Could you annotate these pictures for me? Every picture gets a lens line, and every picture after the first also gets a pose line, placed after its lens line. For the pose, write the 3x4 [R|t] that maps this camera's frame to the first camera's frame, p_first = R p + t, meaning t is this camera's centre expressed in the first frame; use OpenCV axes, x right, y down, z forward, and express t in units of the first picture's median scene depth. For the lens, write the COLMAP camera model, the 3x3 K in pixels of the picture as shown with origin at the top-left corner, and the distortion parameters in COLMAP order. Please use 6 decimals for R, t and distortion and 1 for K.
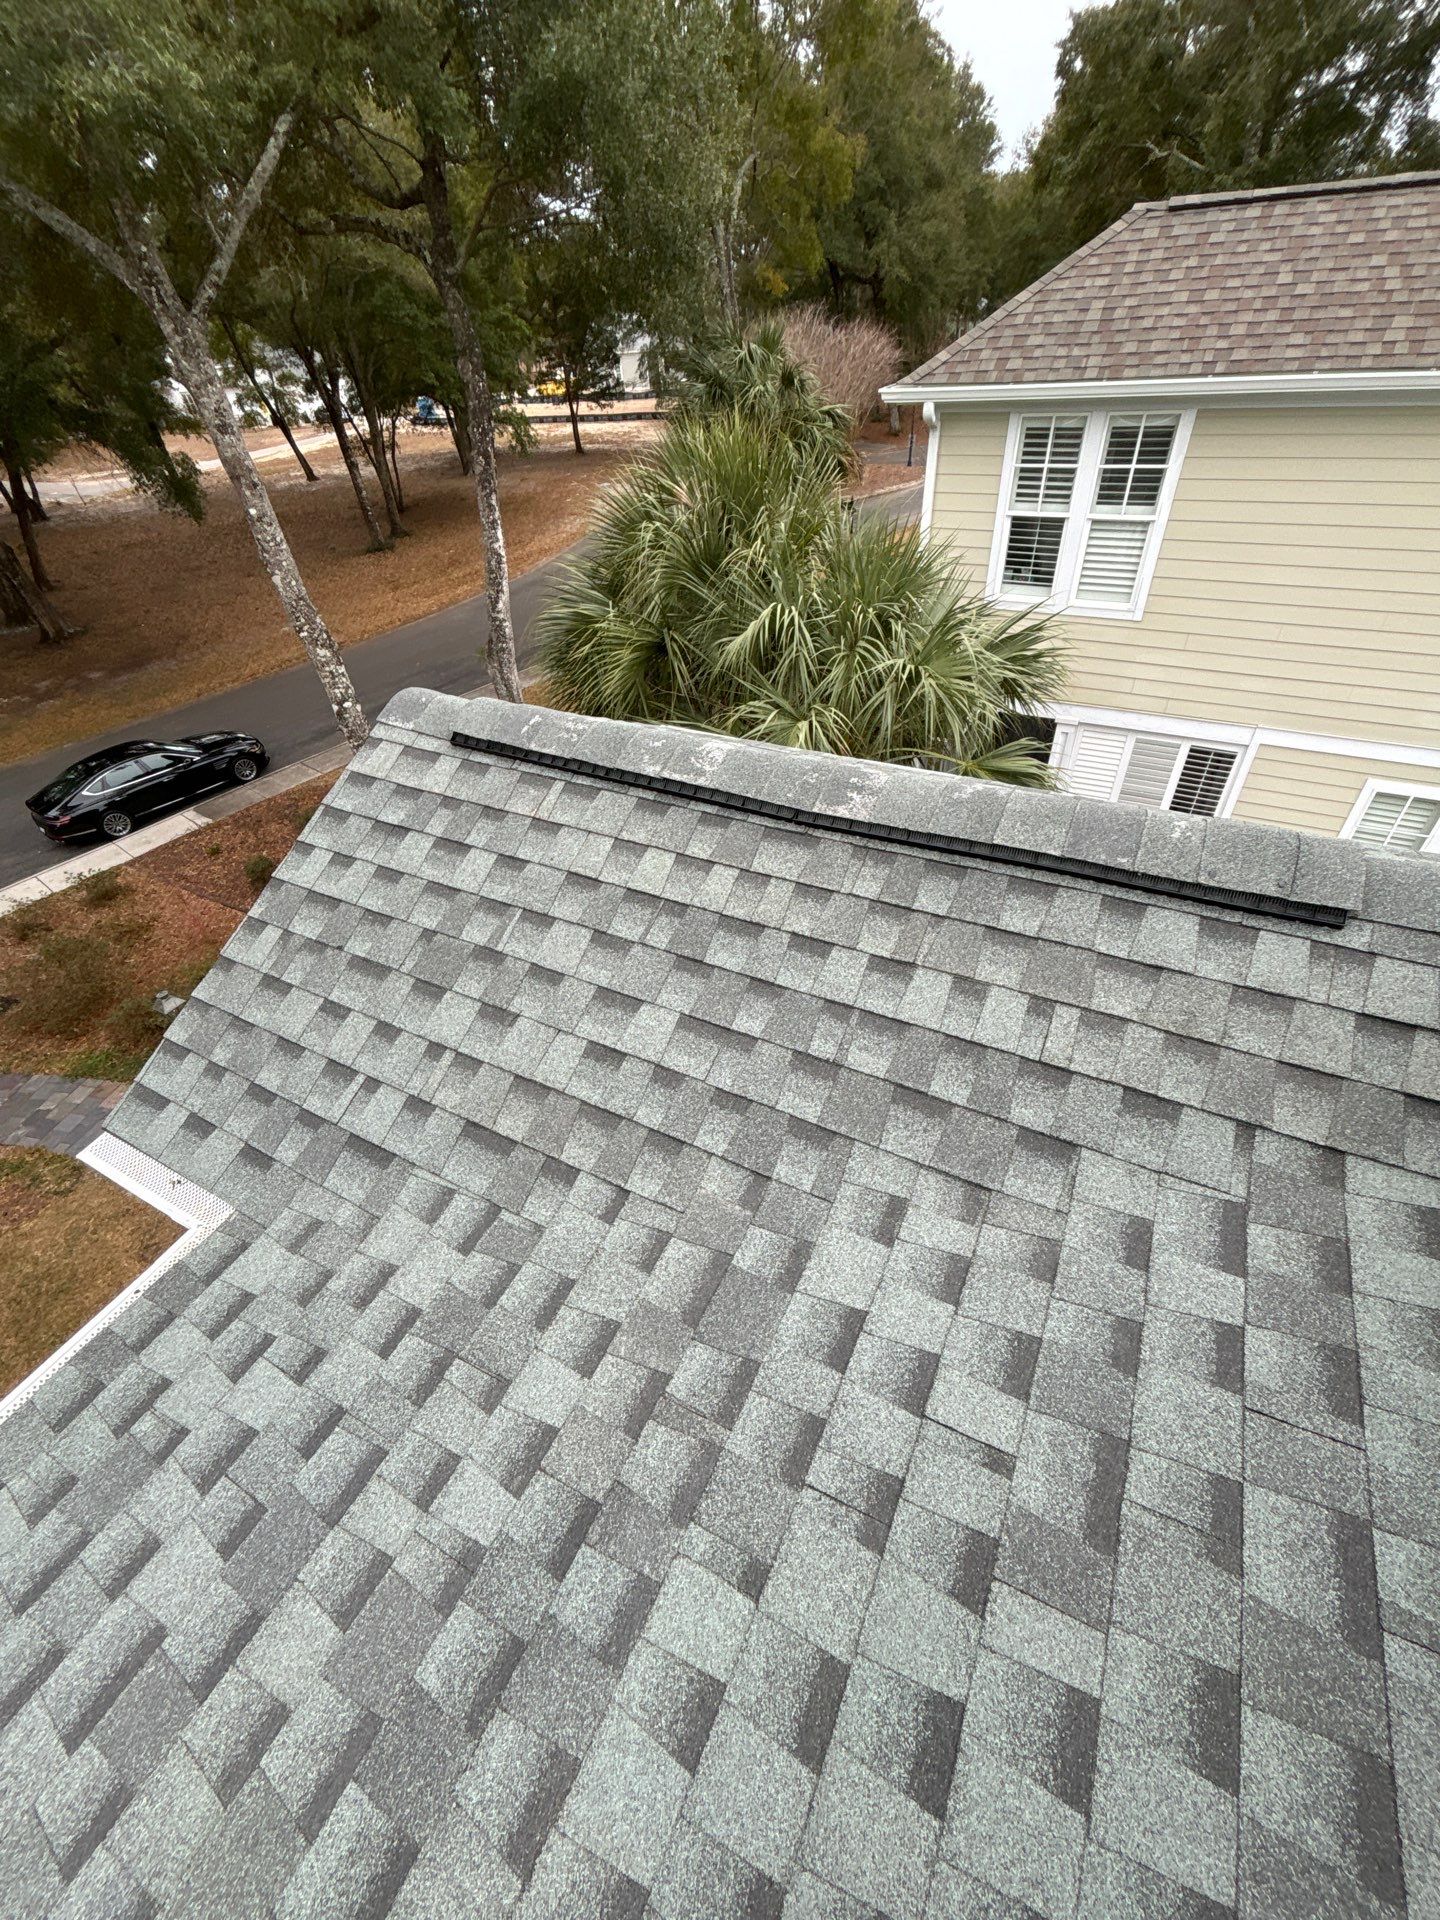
lens RADIAL K [[782.0, 0, 724.2], [0, 782.0, 952.5], [0, 0, 1]] dist [0.000322, -0.000029]
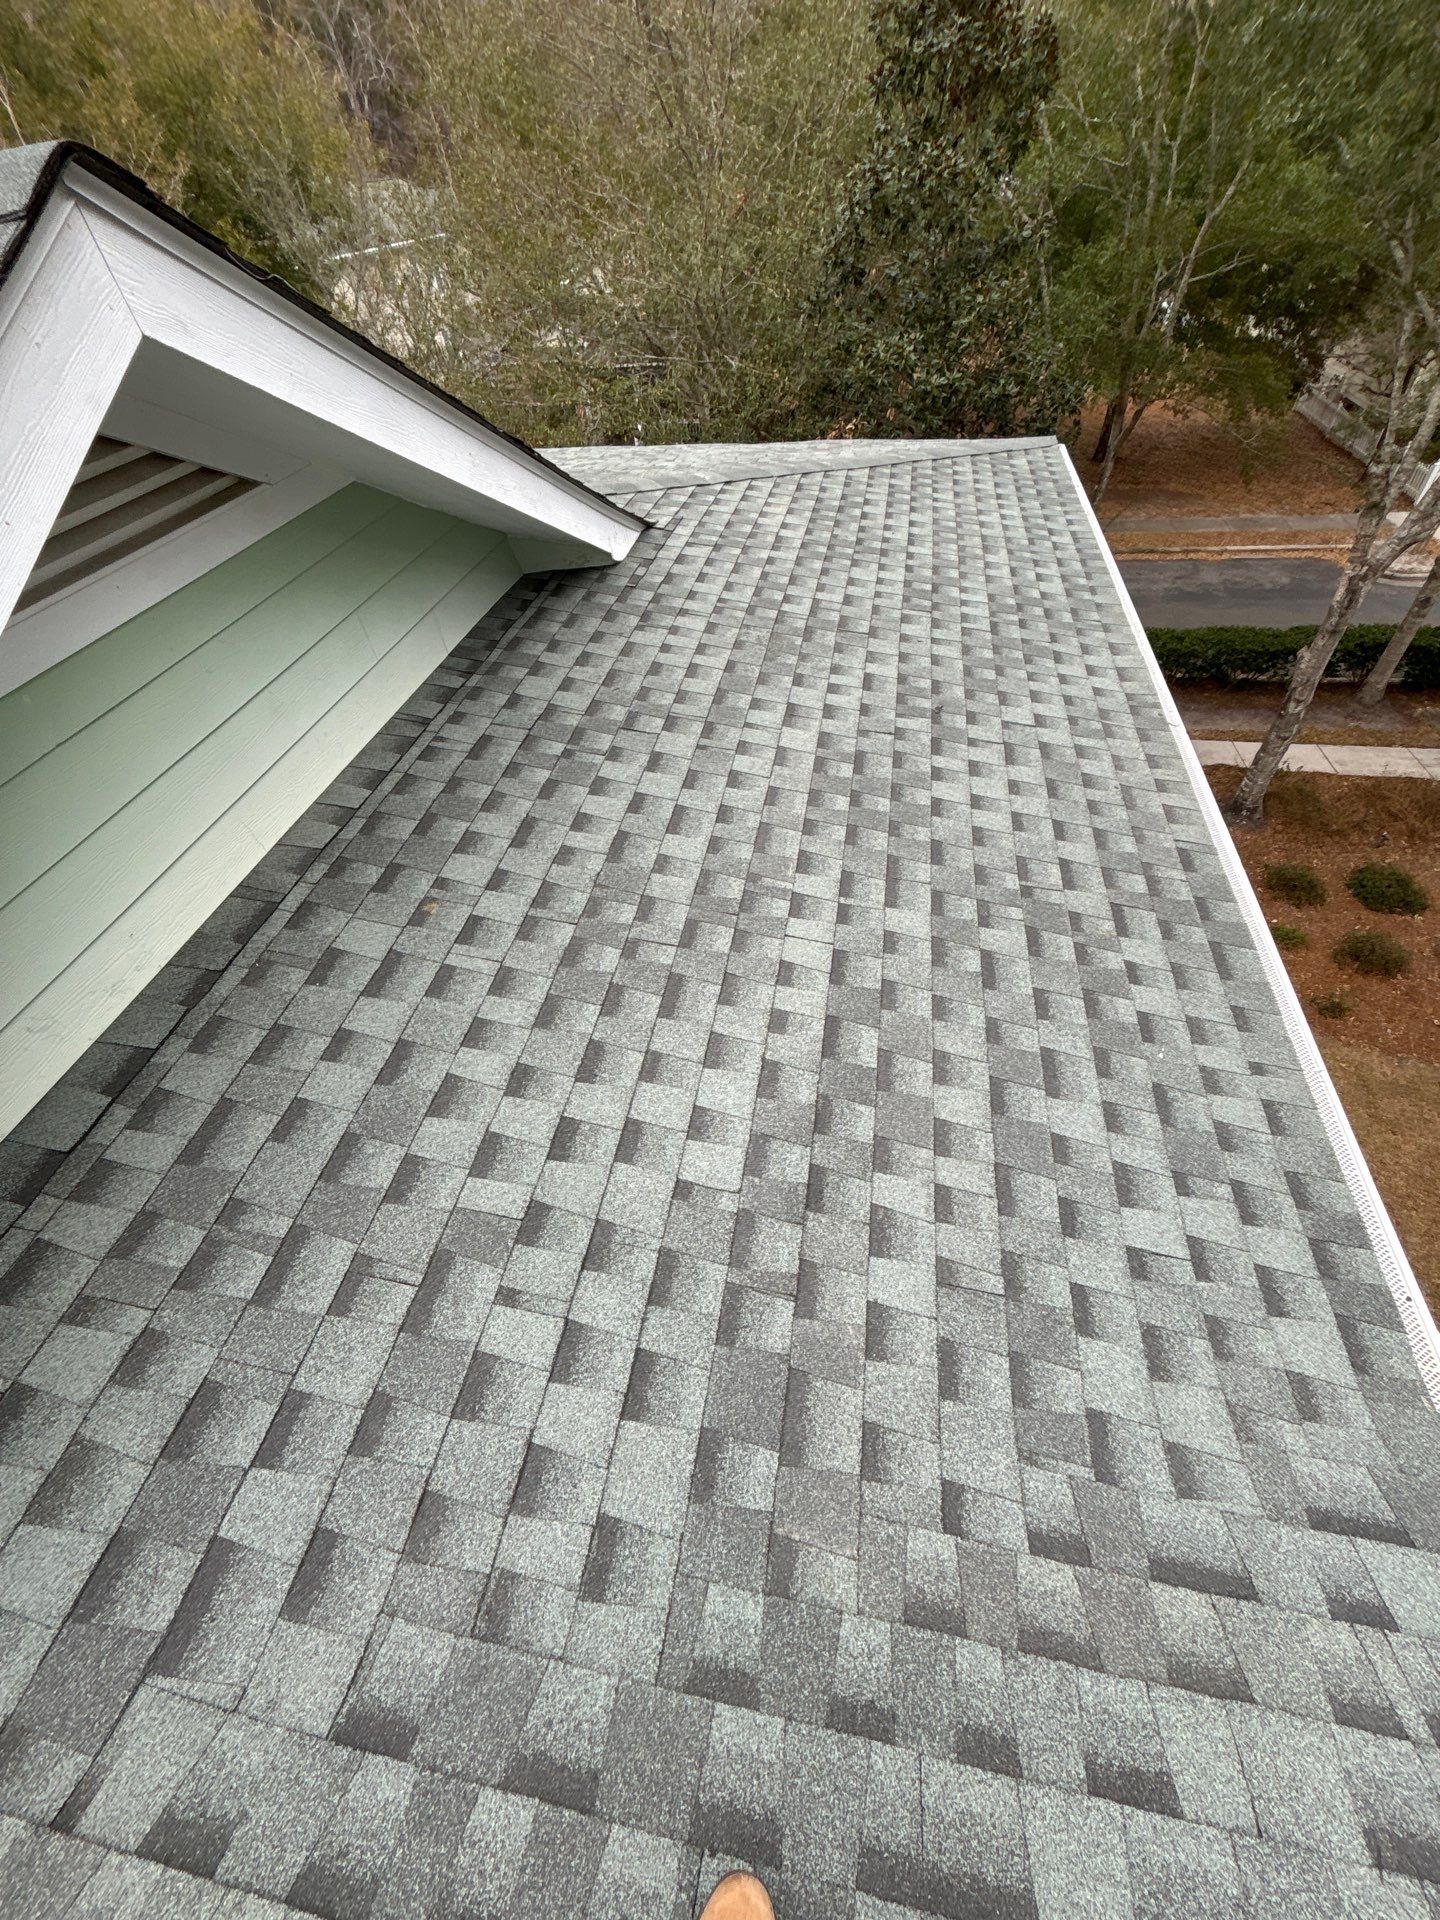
lens RADIAL K [[777.6, 0, 717.9], [0, 777.6, 956.1], [0, 0, 1]] dist [-0.001696, -0.000315]
pose [[-0.948390, 0.294821, -0.116775, 0.002759], [-0.097550, 0.079147, 0.992078, -0.125227], [0.301728, 0.952269, -0.046303, 0.119731]]
